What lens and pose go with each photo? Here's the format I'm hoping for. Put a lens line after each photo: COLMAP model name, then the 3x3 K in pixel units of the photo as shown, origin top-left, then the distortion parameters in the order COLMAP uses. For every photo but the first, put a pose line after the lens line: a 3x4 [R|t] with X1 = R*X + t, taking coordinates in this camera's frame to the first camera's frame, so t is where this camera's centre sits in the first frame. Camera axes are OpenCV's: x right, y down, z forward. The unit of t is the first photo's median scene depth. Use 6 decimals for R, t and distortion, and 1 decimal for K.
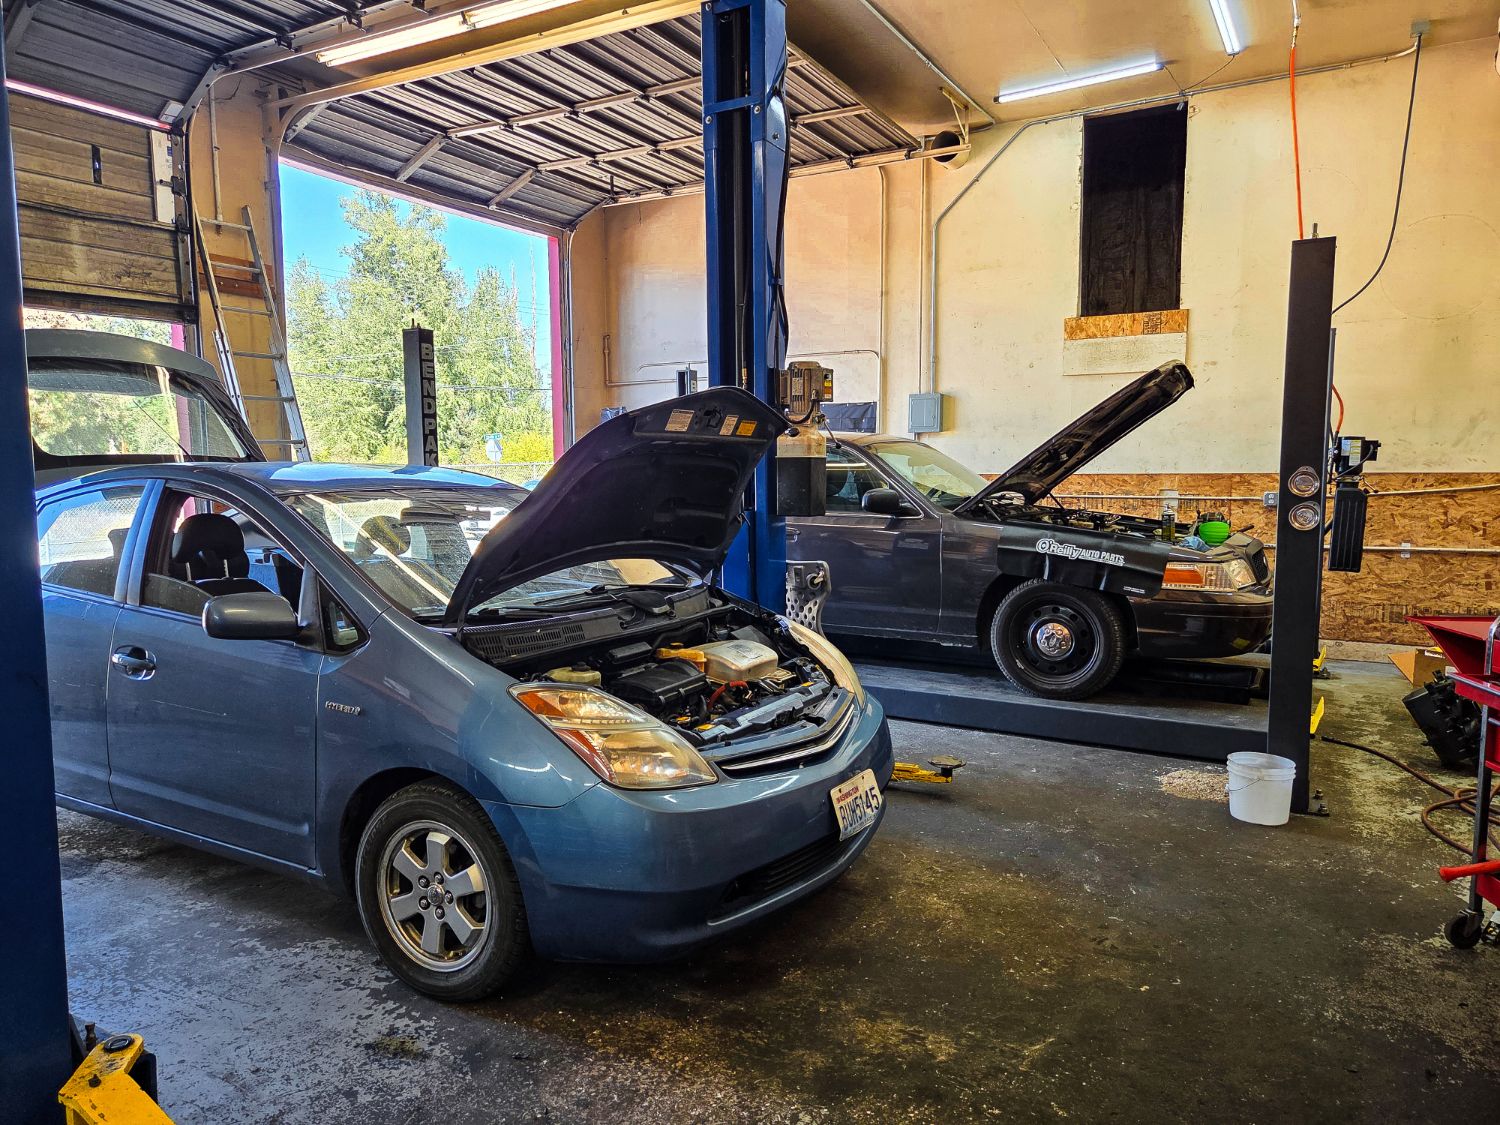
lens RADIAL K [[1007.0, 0, 757.1], [0, 1007.0, 557.4], [0, 0, 1]] dist [0.072768, -0.060989]
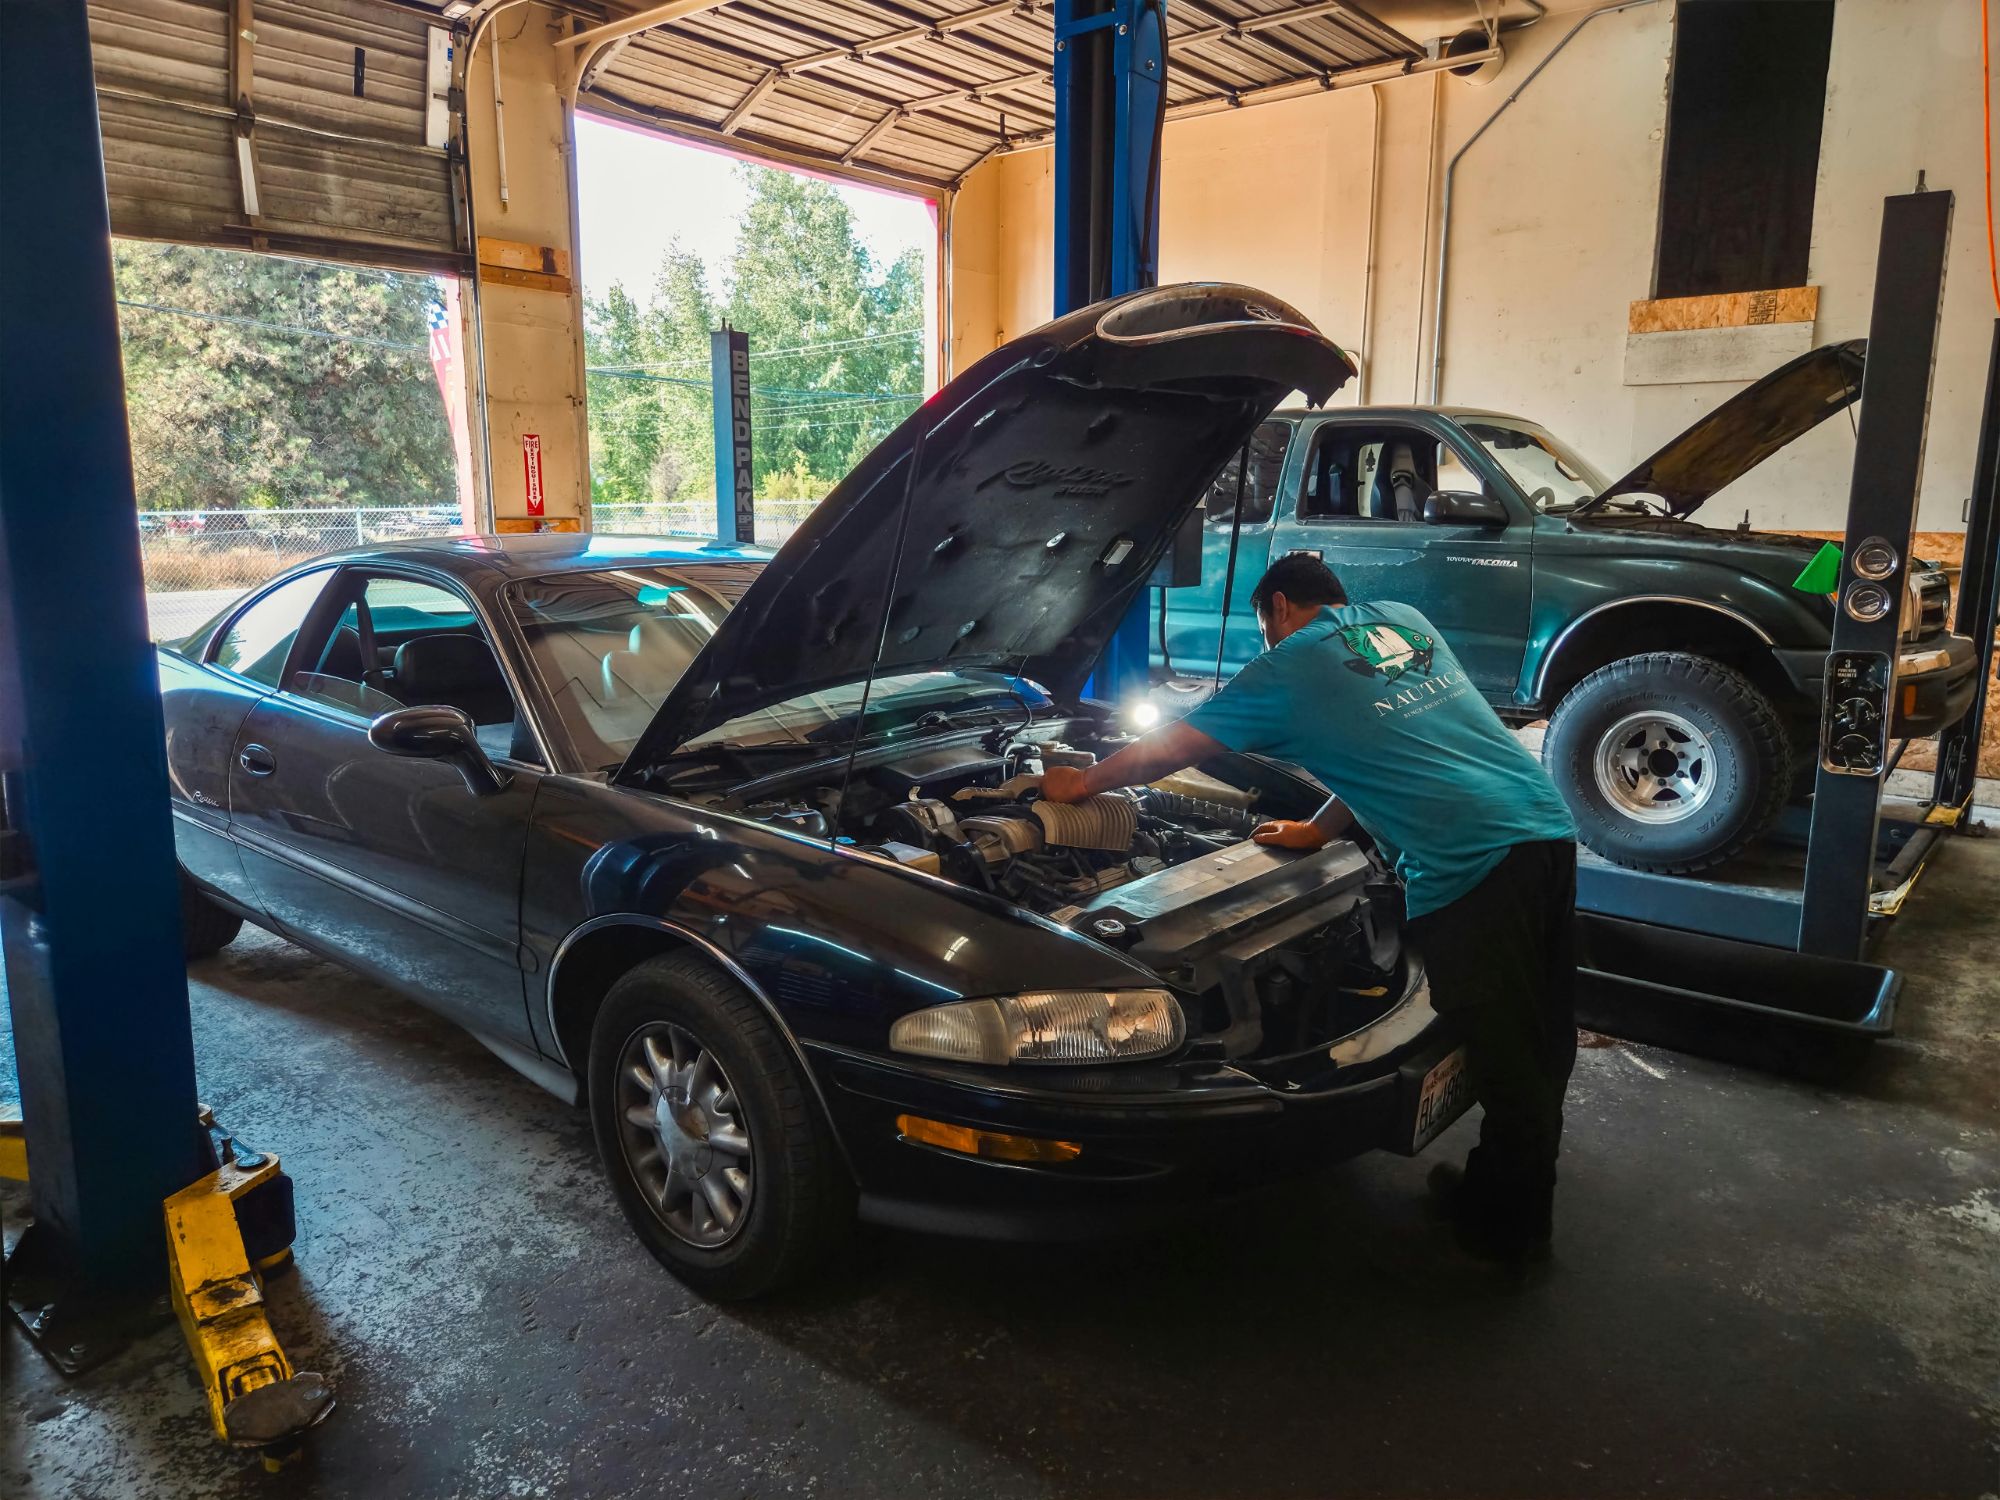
lens RADIAL K [[1335.8, 0, 1012.2], [0, 1335.8, 735.9], [0, 0, 1]] dist [0.057870, -0.038788]
pose [[0.984002, 0.043280, -0.172823, 0.069039], [-0.028719, 0.995891, 0.085882, -0.007809], [0.175830, -0.079545, 0.981202, -0.008645]]
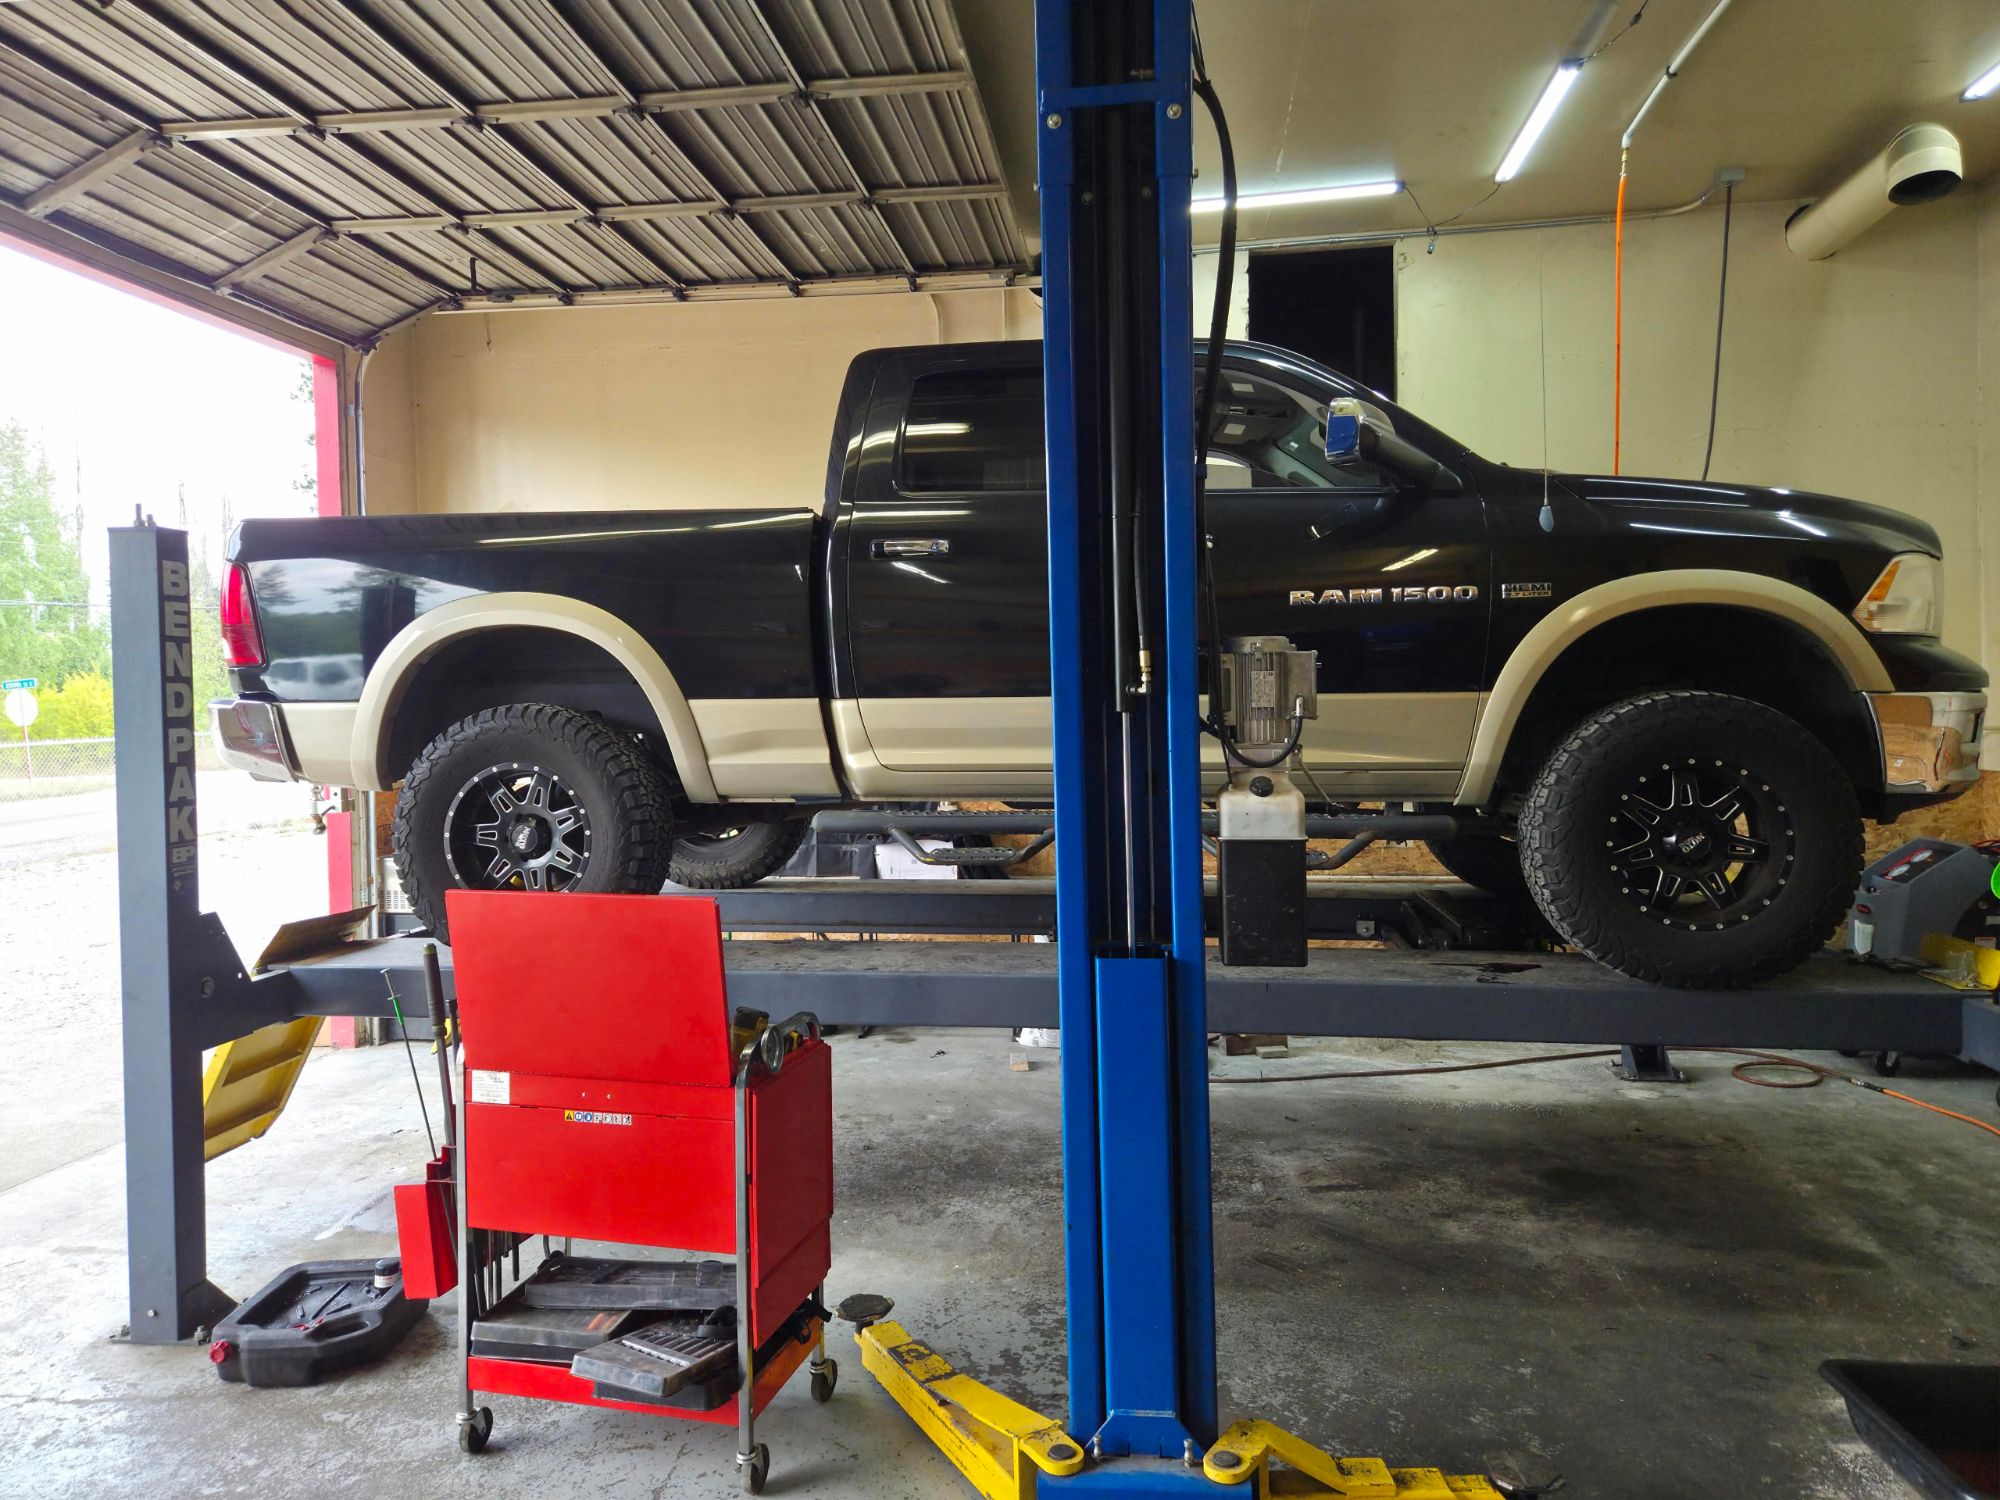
lens RADIAL K [[1342.7, 0, 1009.4], [0, 1342.7, 743.2], [0, 0, 1]] dist [0.072768, -0.060989]
pose [[0.928180, -0.021792, 0.371493, -0.190850], [0.048177, 0.996920, -0.061891, -0.069524], [-0.369000, 0.075343, 0.926371, 0.289231]]
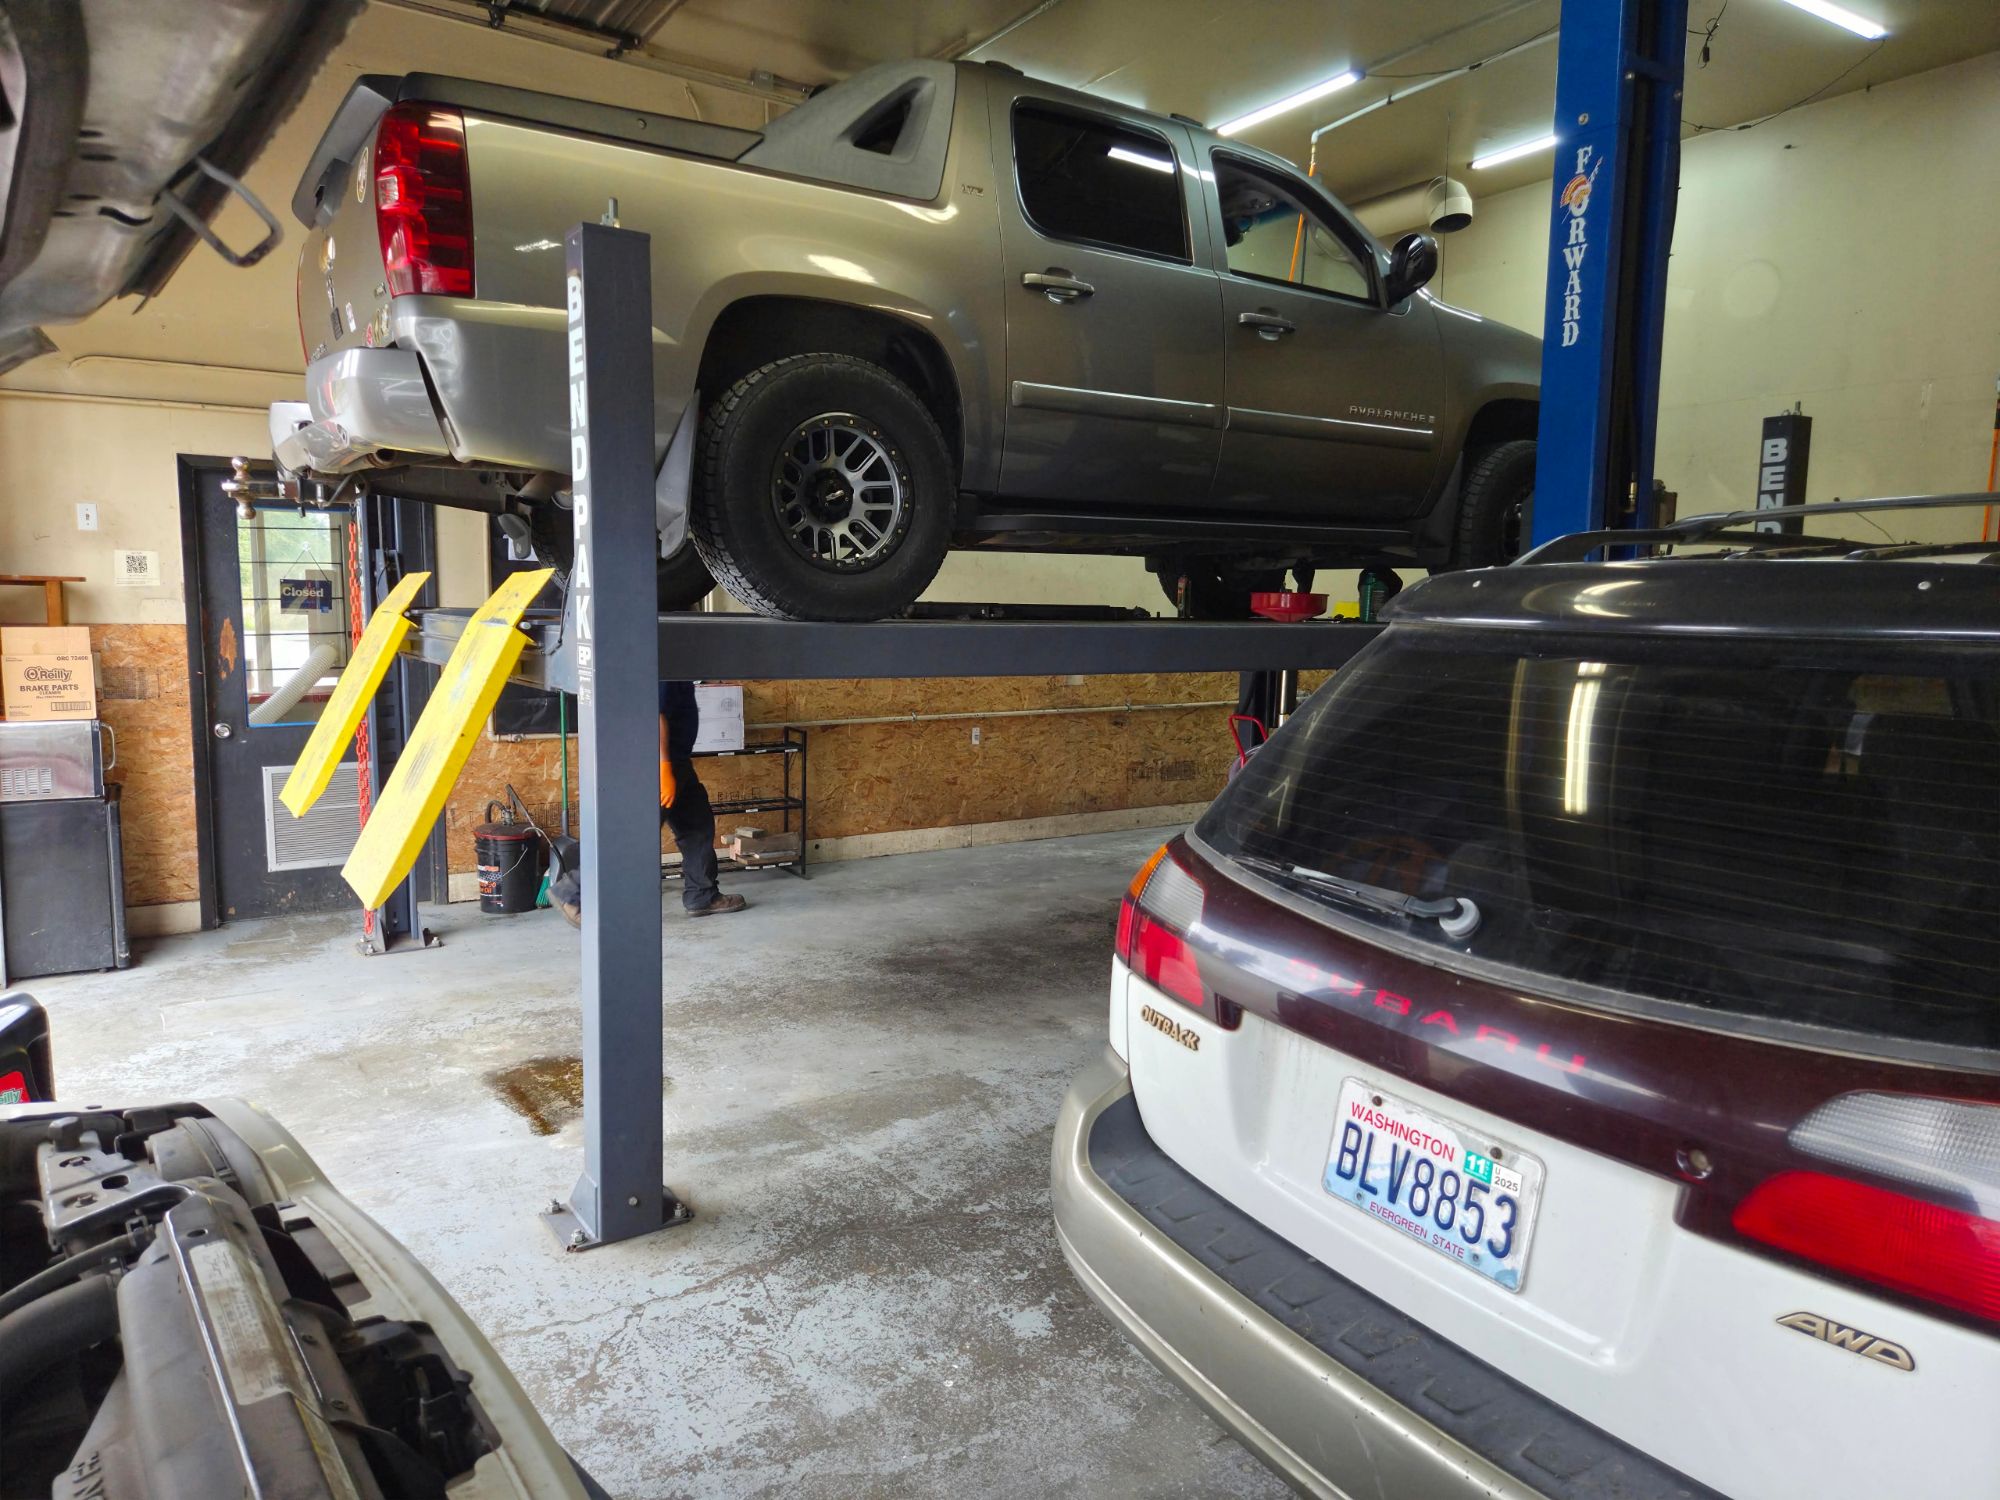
lens RADIAL K [[1335.8, 0, 1012.2], [0, 1335.8, 735.9], [0, 0, 1]] dist [0.057870, -0.038788]
pose [[0.458184, -0.079821, 0.885266, -0.631181], [0.067991, 0.996189, 0.054632, -0.062129], [-0.886253, 0.035159, 0.461865, 0.611036]]
